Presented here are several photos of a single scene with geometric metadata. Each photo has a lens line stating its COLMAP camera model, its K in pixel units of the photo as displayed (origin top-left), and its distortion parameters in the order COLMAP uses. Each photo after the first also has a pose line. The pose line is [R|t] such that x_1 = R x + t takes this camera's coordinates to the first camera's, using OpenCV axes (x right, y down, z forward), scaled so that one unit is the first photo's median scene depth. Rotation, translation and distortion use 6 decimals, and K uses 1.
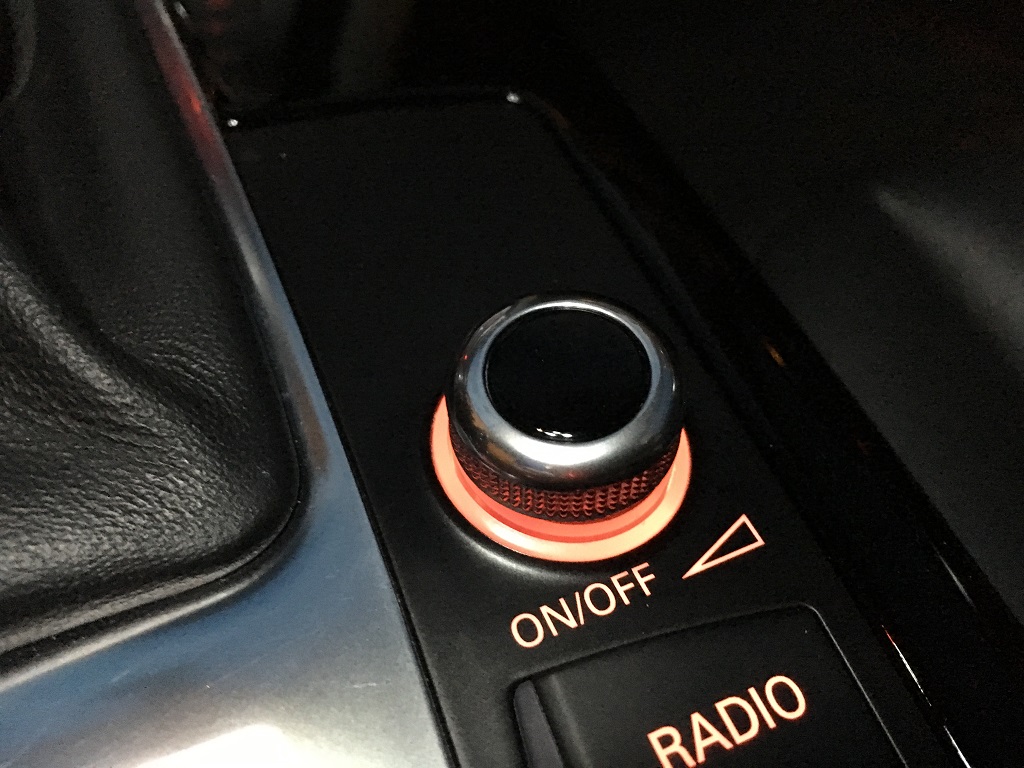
lens RADIAL K [[911.3, 0, 512.0], [0, 911.3, 384.0], [0, 0, 1]] dist [0.065200, -0.152220]
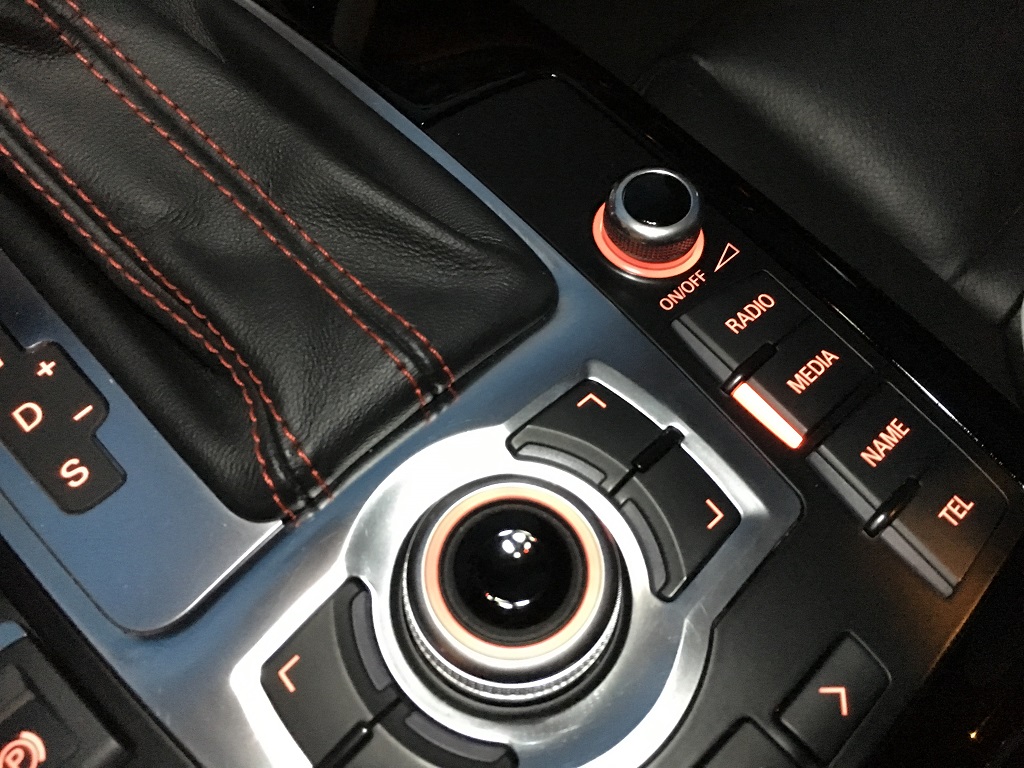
lens RADIAL K [[884.4, 0, 512.0], [0, 884.4, 384.0], [0, 0, 1]] dist [0.085189, -0.136248]
pose [[0.948320, -0.270456, 0.165960, -0.840101], [0.247554, 0.957770, 0.146264, 0.017648], [-0.198509, -0.097620, 0.975225, -1.299851]]
